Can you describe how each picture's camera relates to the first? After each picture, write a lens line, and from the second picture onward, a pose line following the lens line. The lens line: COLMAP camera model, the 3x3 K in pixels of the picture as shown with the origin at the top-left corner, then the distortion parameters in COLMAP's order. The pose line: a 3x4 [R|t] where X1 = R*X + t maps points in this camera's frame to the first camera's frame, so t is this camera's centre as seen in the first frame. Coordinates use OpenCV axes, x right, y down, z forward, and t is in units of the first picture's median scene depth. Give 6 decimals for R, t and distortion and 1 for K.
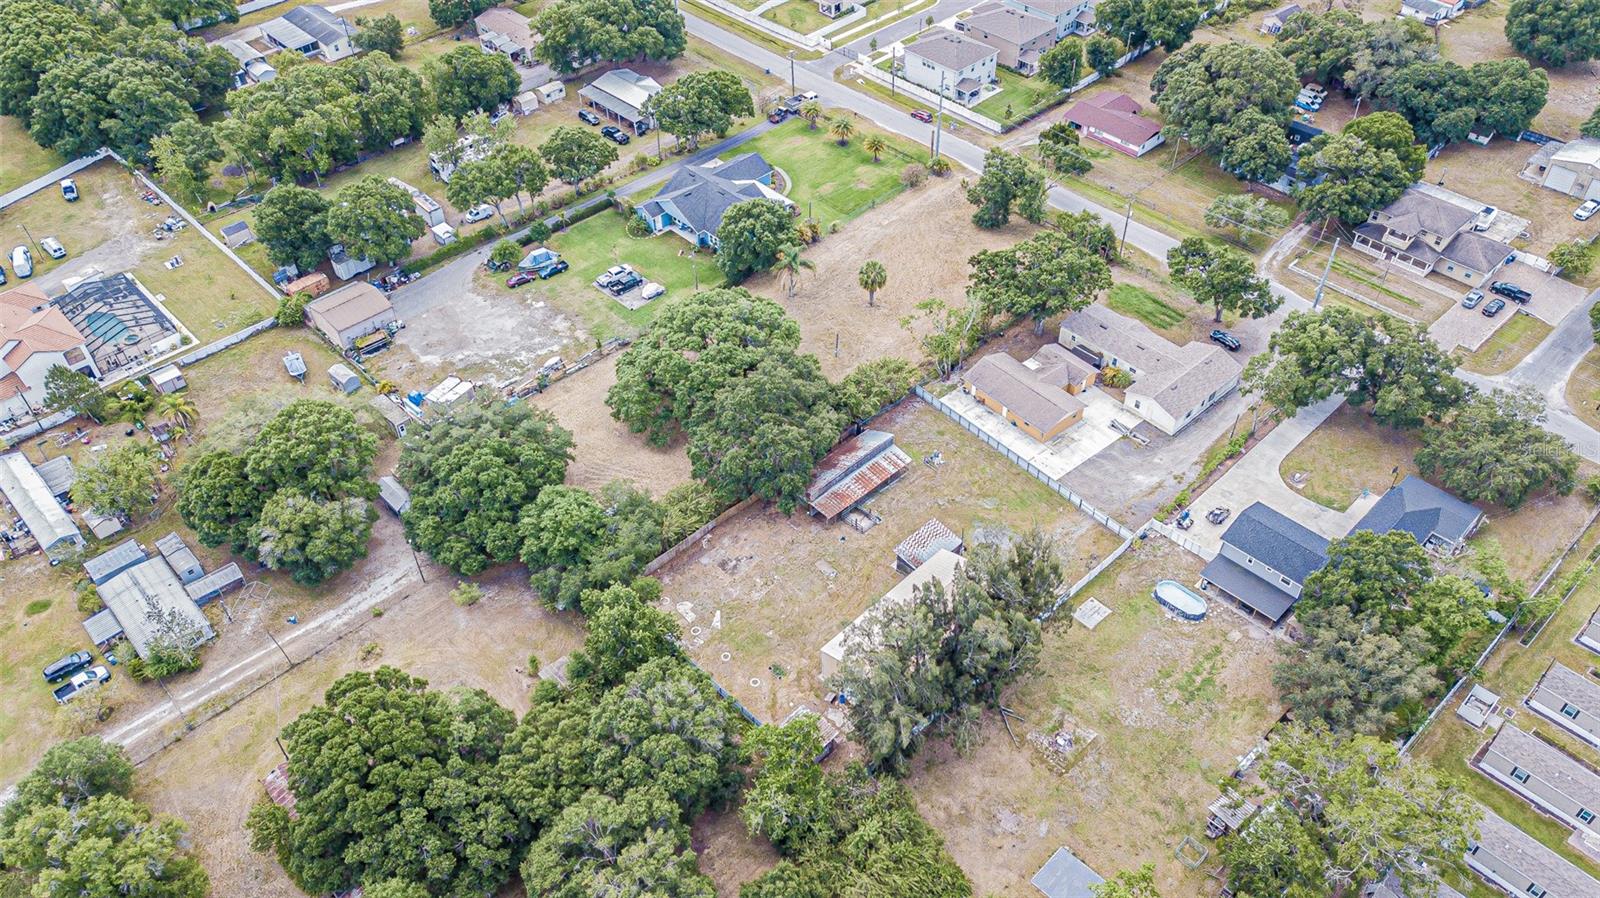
lens RADIAL K [[1219.1, 0, 800.0], [0, 1219.1, 449.0], [0, 0, 1]] dist [0.019196, 0.012528]
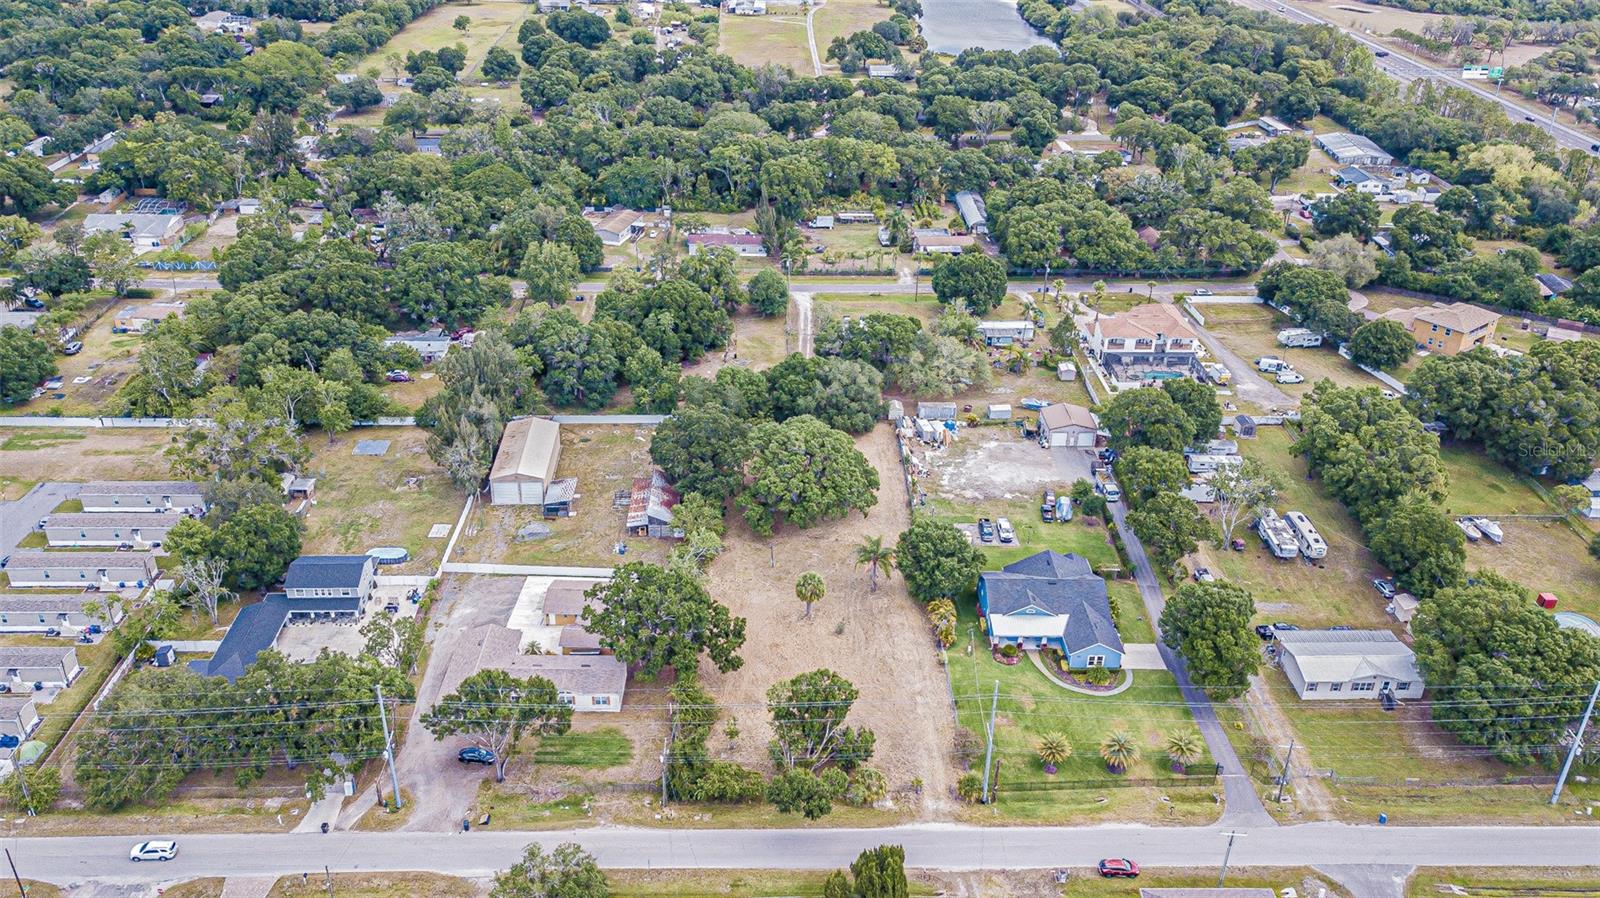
lens RADIAL K [[1274.8, 0, 800.0], [0, 1274.8, 449.0], [0, 0, 1]] dist [0.025492, 0.004492]
pose [[-0.670478, 0.348410, -0.655034, 0.660973], [-0.519564, 0.409762, 0.749765, -0.903586], [0.529634, 0.843033, -0.093715, 0.954038]]
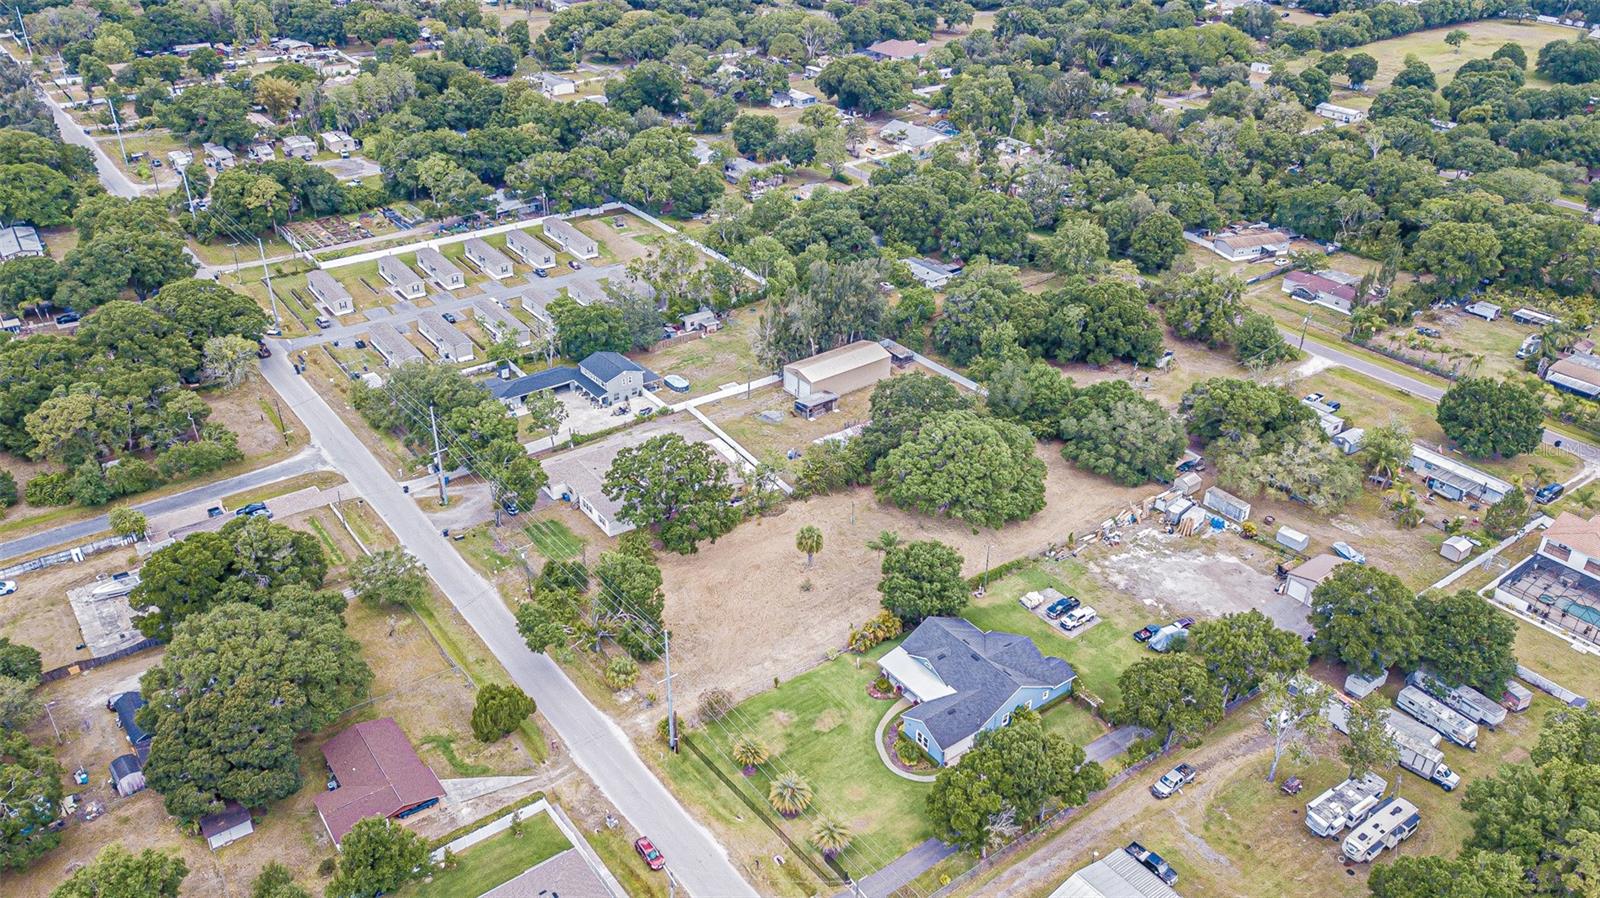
lens RADIAL K [[1219.1, 0, 800.0], [0, 1219.1, 449.0], [0, 0, 1]] dist [0.019196, 0.012528]
pose [[-0.992654, -0.060757, 0.104624, -0.031915], [0.082800, 0.289366, 0.953631, -1.085267], [-0.088215, 0.955288, -0.282209, 1.162107]]
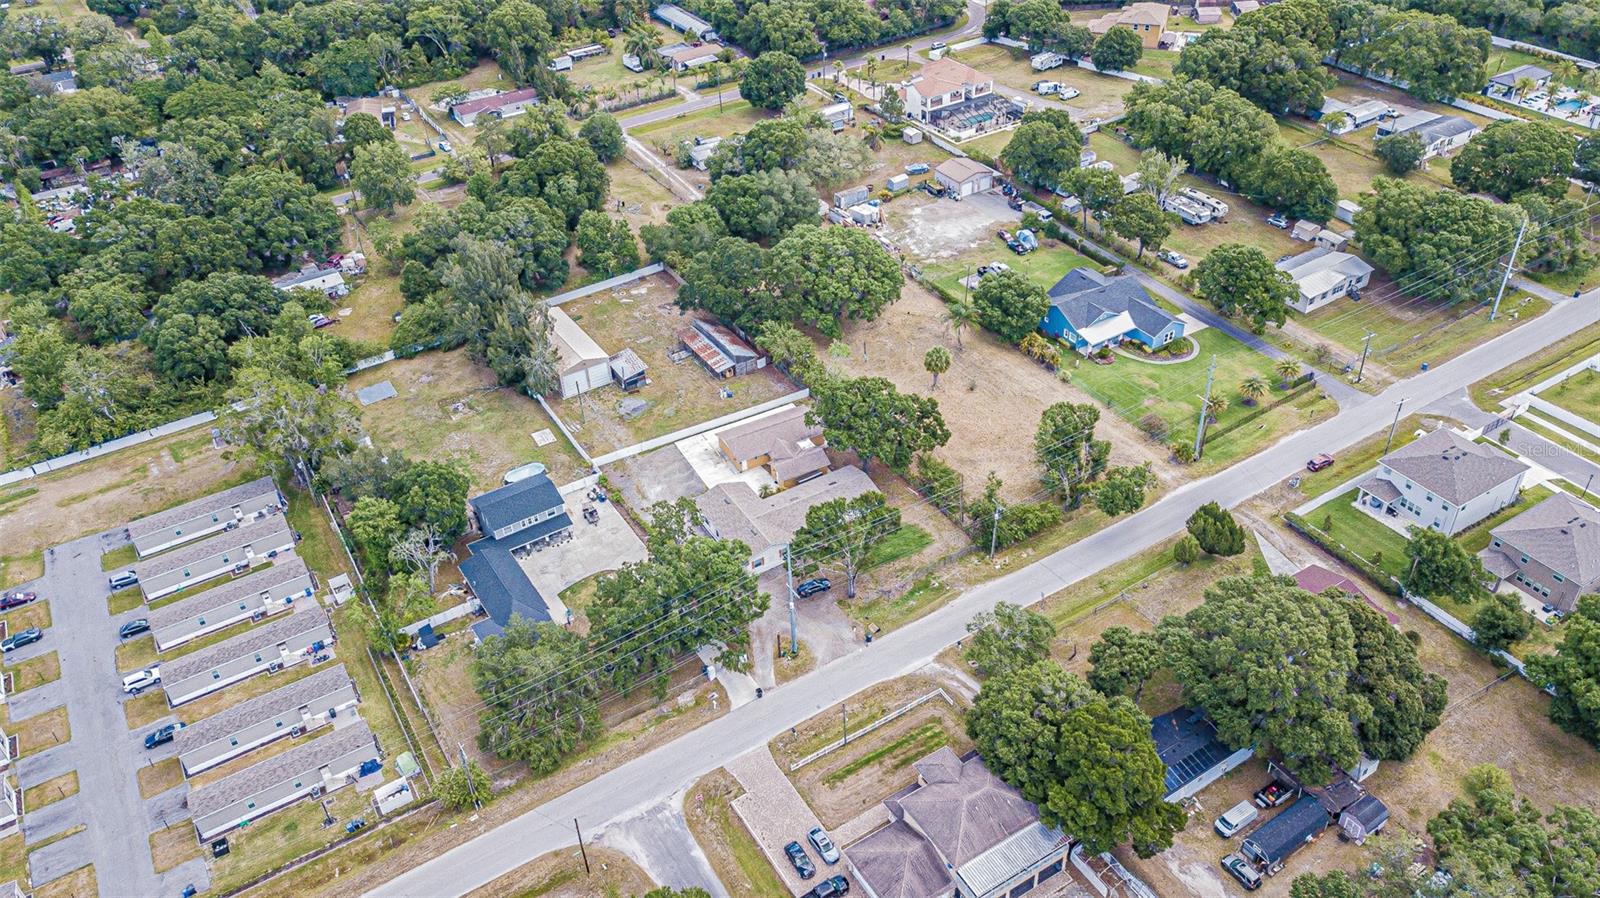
lens RADIAL K [[1221.6, 0, 800.0], [0, 1221.6, 449.0], [0, 0, 1]] dist [0.027901, 0.003266]
pose [[-0.208777, 0.600056, -0.772234, 0.927850], [-0.640279, 0.513003, 0.571726, -0.615065], [0.739226, 0.613808, 0.277099, 0.629087]]
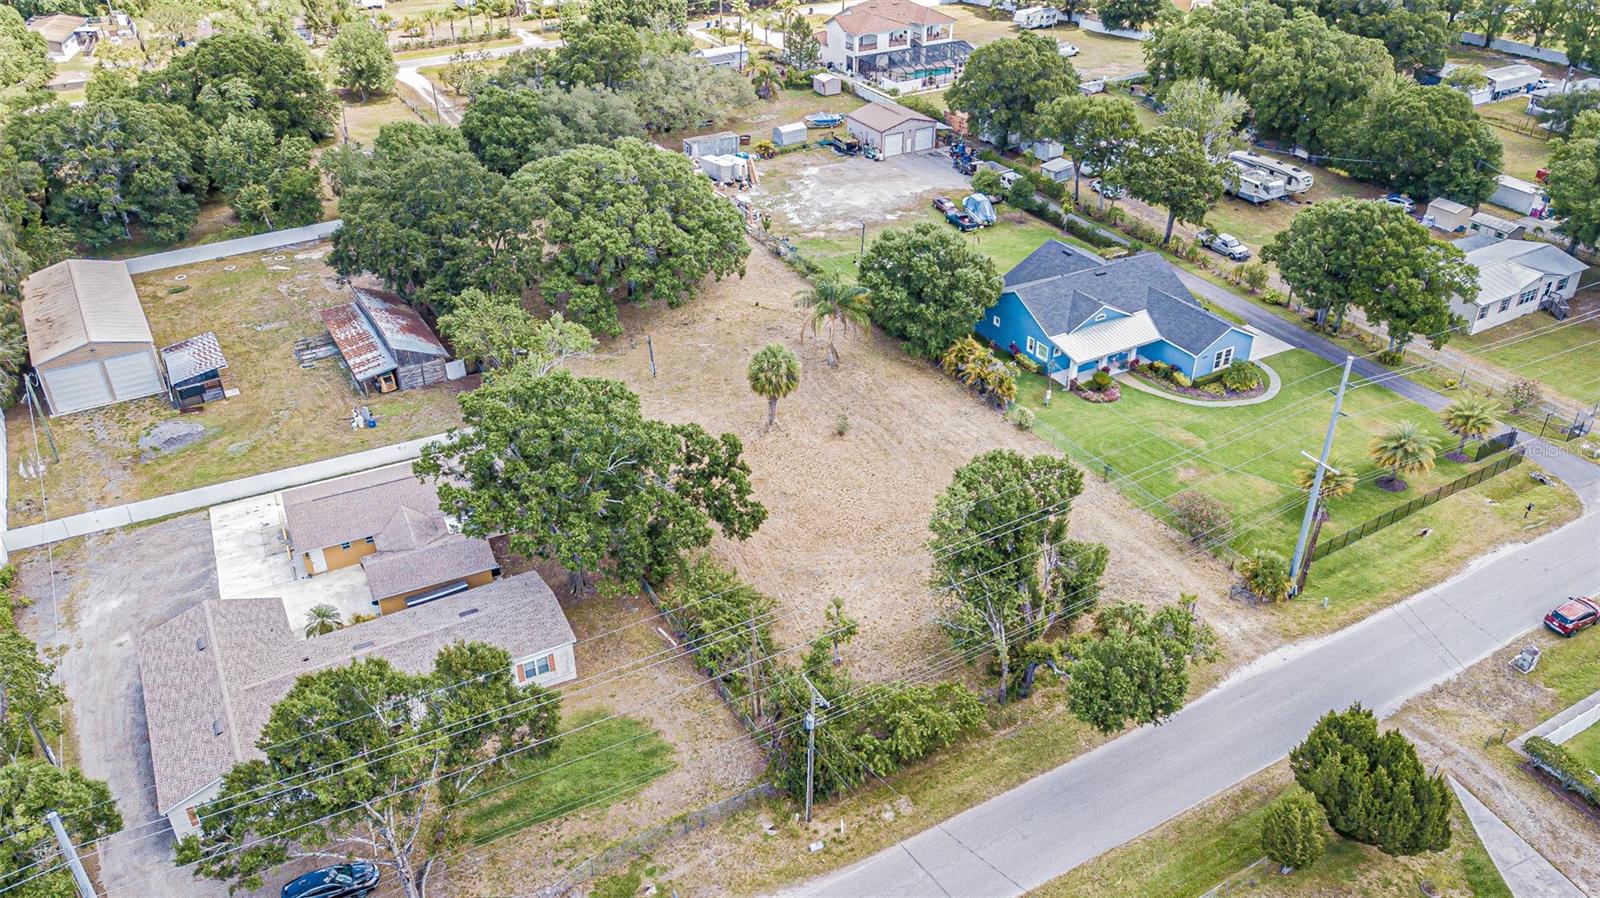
lens RADIAL K [[1221.6, 0, 800.0], [0, 1221.6, 449.0], [0, 0, 1]] dist [0.027901, 0.003266]
pose [[-0.237998, 0.520192, -0.820218, 0.504292], [-0.663865, 0.529303, 0.528320, -0.404516], [0.708971, 0.670253, 0.219364, 0.871409]]
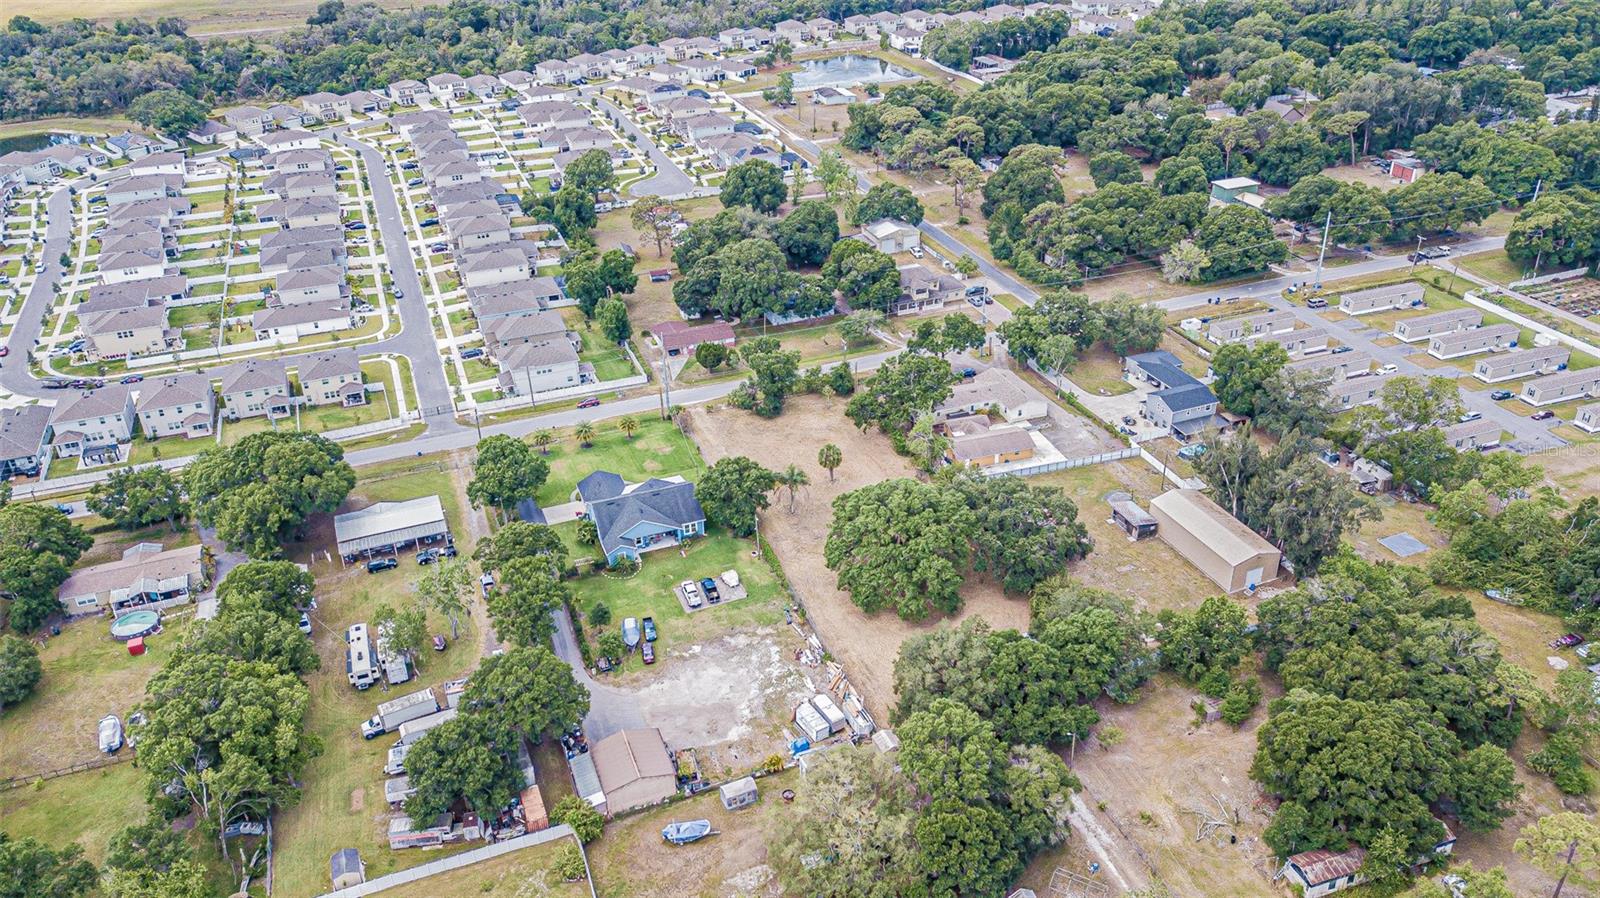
lens RADIAL K [[1221.6, 0, 808.9], [0, 1221.6, 421.4], [0, 0, 1]] dist [0.089521, -0.001202]
pose [[0.384124, -0.425252, 0.819518, -0.871124], [0.646189, 0.757810, 0.090350, -0.277013], [-0.659460, 0.494858, 0.565887, 0.308934]]
